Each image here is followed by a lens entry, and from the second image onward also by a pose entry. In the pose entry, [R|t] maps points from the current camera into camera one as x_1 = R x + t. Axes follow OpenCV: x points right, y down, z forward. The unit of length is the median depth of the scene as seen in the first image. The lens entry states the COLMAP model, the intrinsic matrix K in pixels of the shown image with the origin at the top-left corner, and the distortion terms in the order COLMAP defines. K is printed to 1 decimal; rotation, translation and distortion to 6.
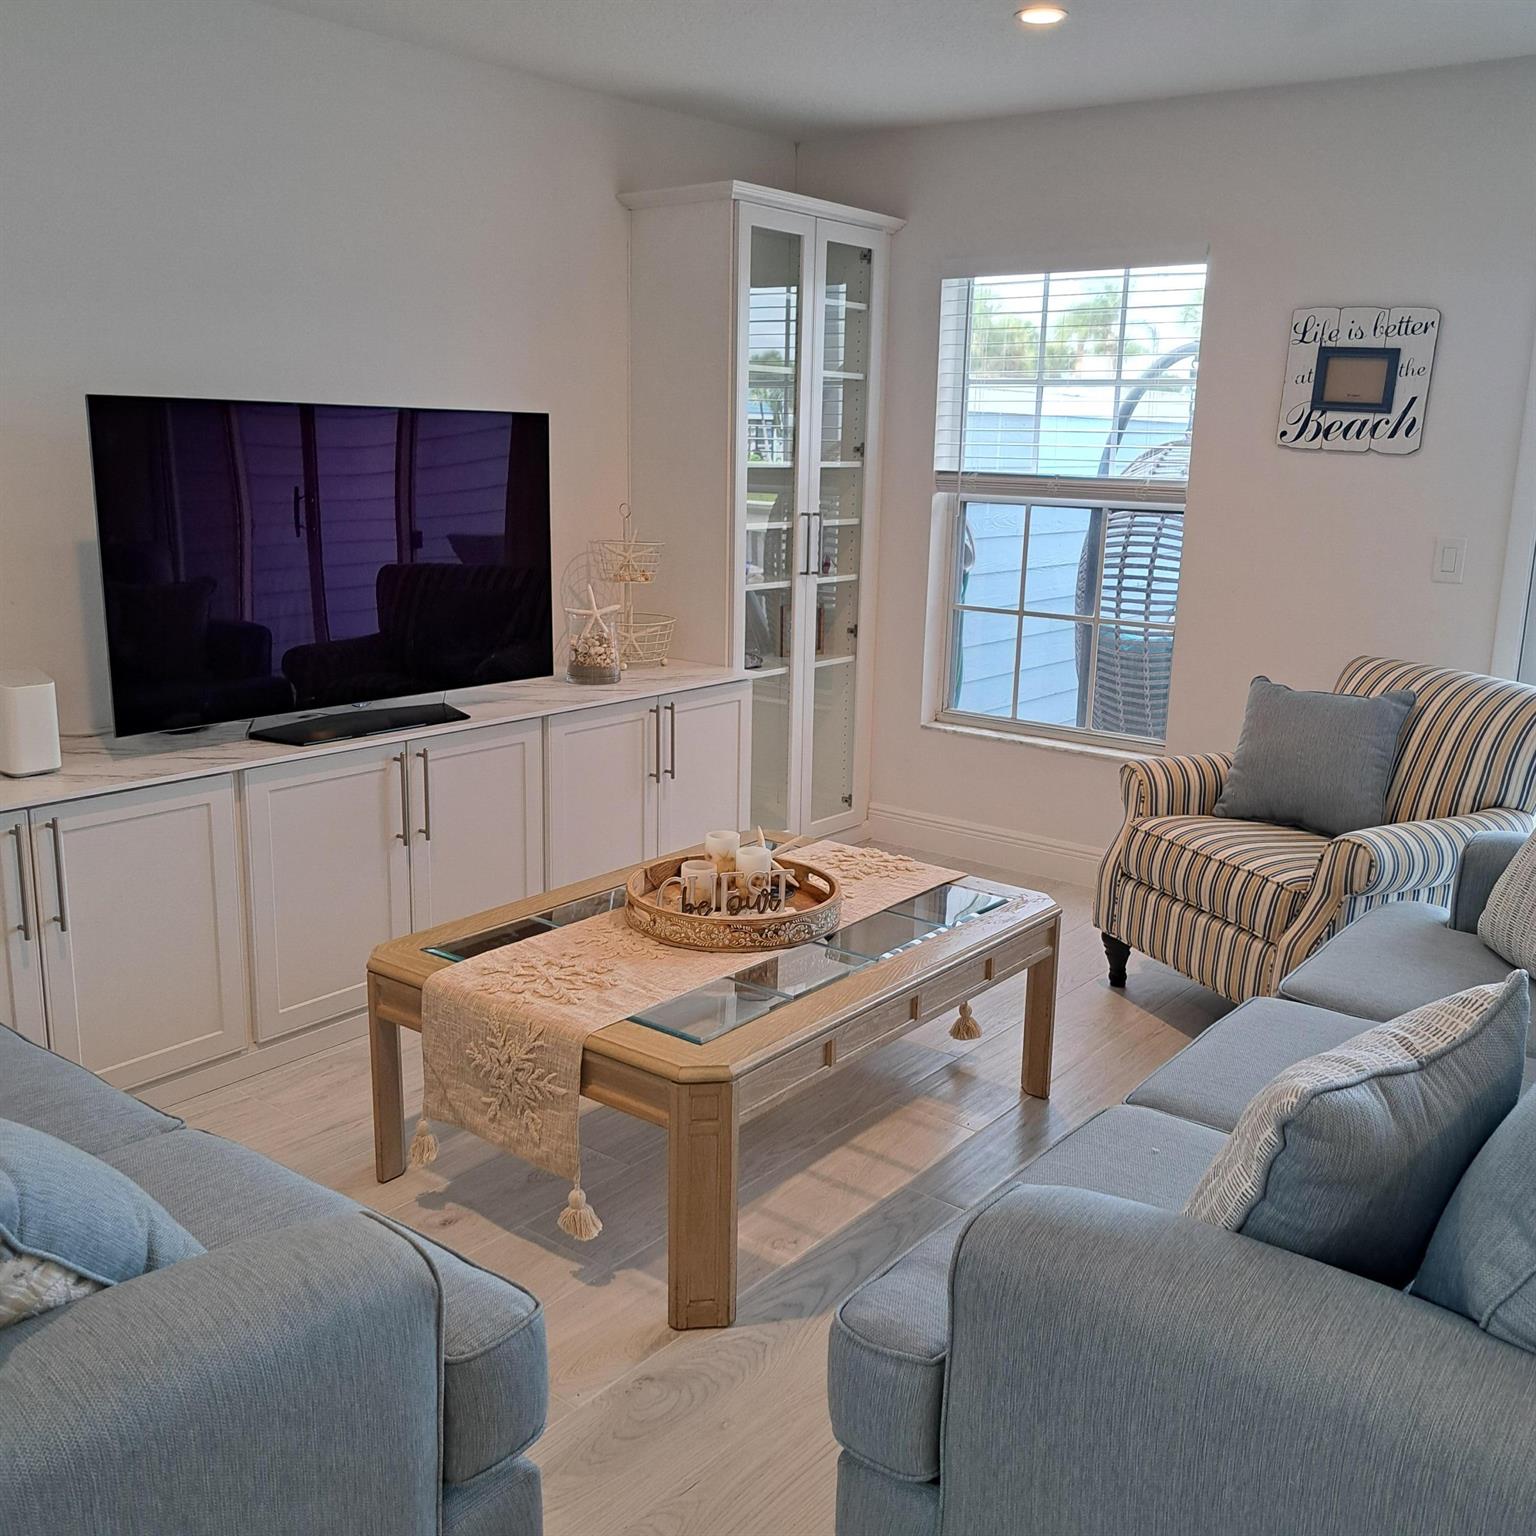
lens RADIAL K [[1516.8, 0, 783.6], [0, 1516.8, 783.8], [0, 0, 1]] dist [0.054567, 0.000000]
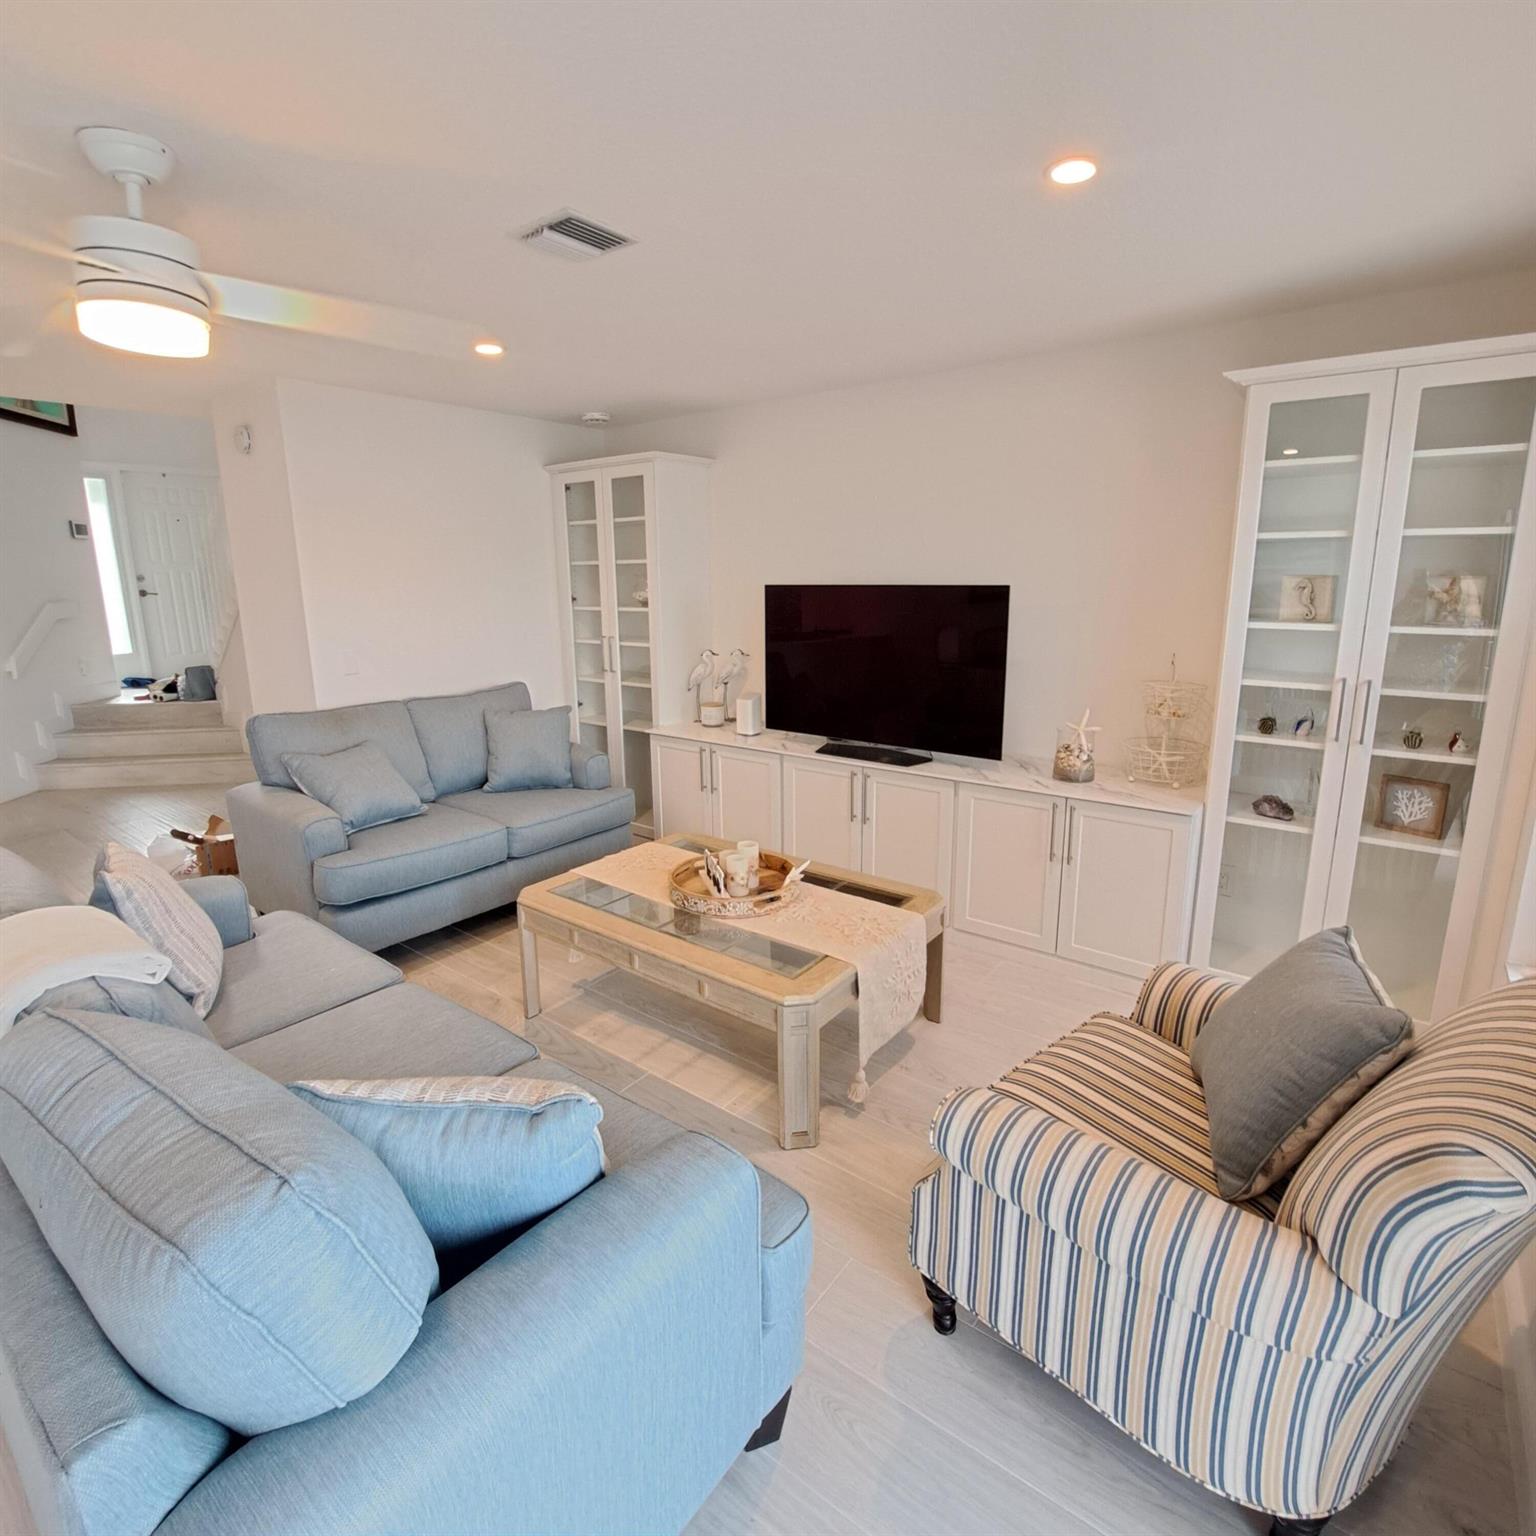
lens RADIAL K [[808.4, 0, 779.1], [0, 808.4, 751.8], [0, 0, 1]] dist [-0.029099, -0.000670]
pose [[-0.013736, 0.171068, -0.985164, 0.544532], [-0.225436, 0.959359, 0.169730, -0.144339], [0.974161, 0.224423, 0.025387, 0.679233]]
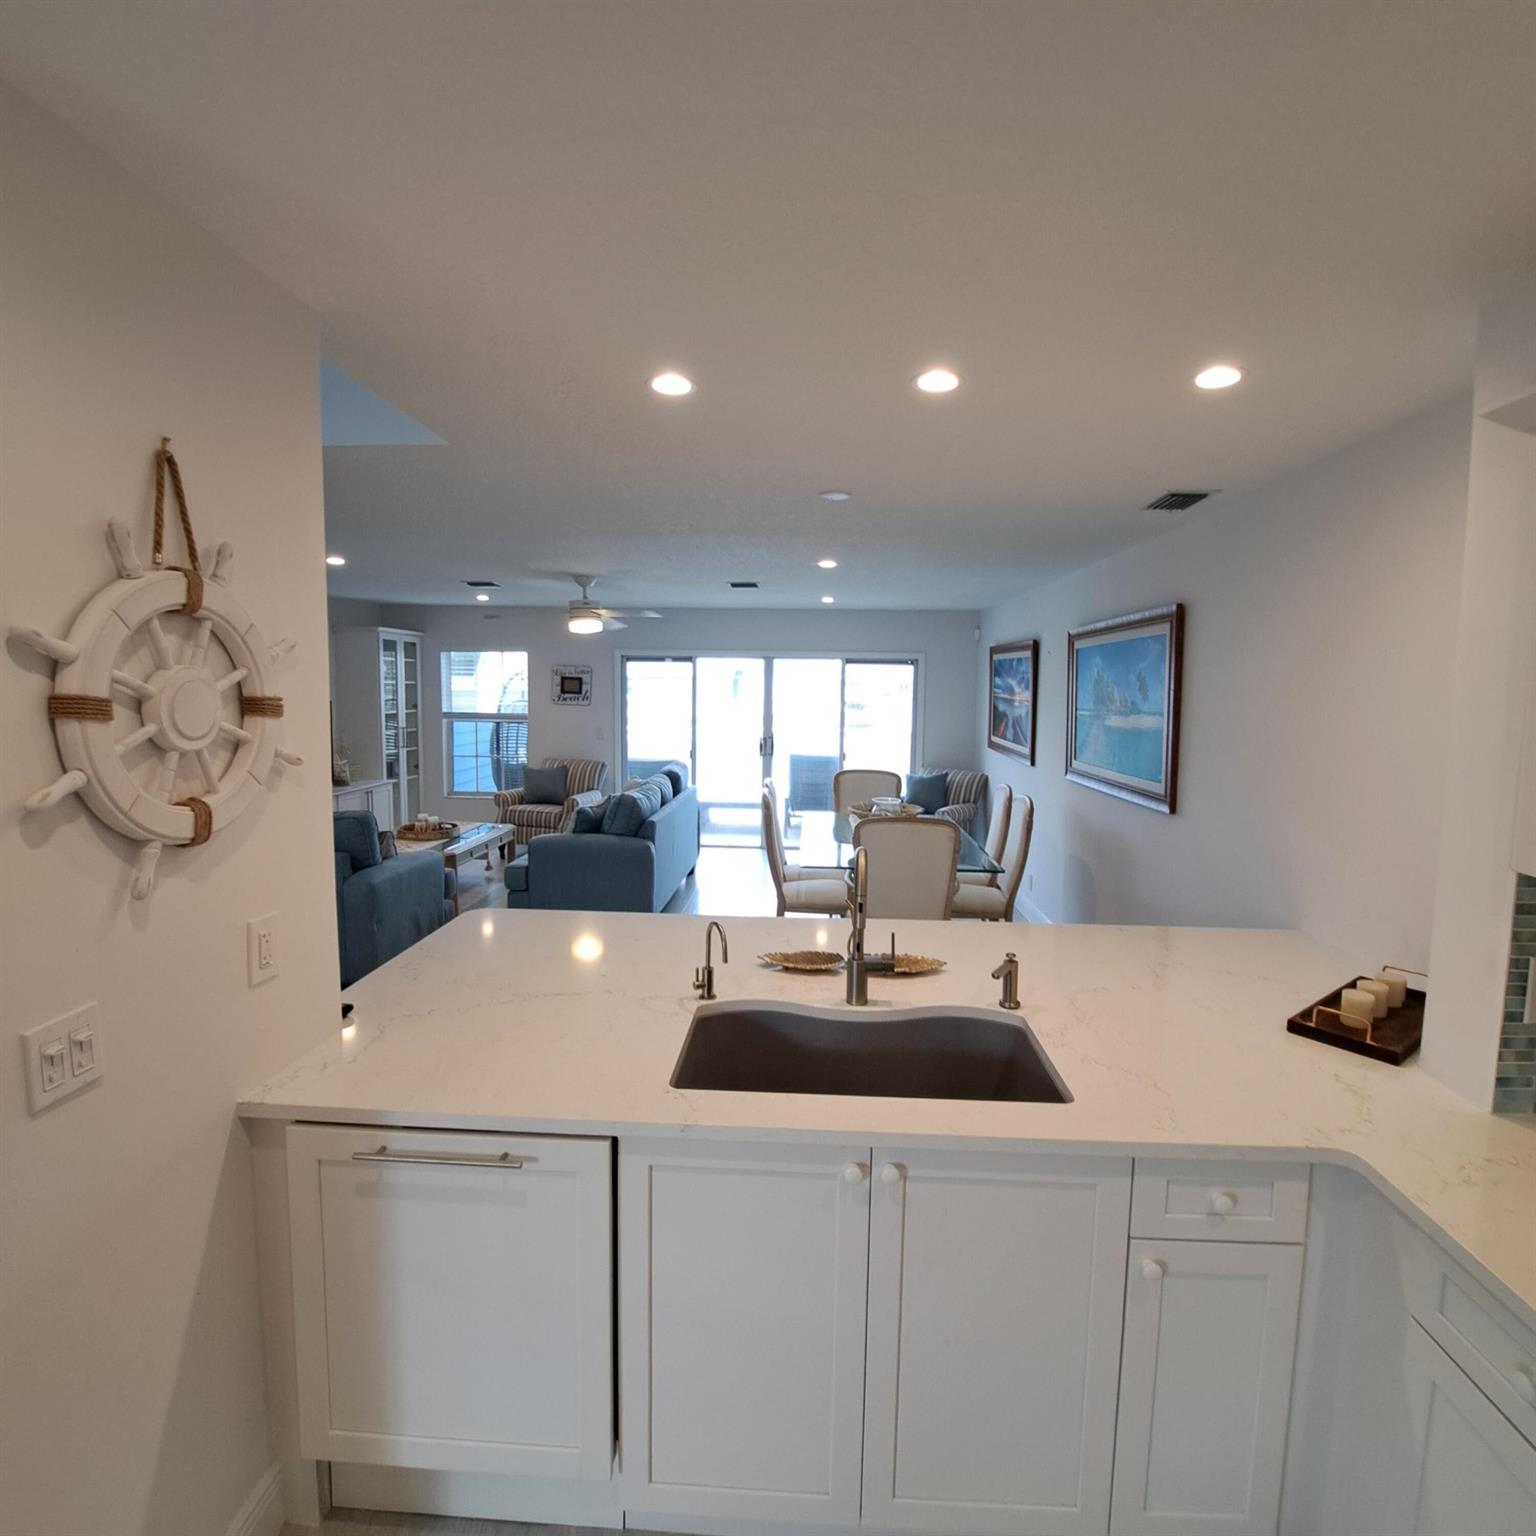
lens RADIAL K [[808.4, 0, 768.8], [0, 808.4, 759.0], [0, 0, 1]] dist [-0.029099, -0.000670]
pose [[0.829813, -0.065219, 0.554217, -0.281377], [0.133326, 0.987556, -0.083411, 0.118406], [-0.541880, 0.143107, 0.828183, -0.736403]]
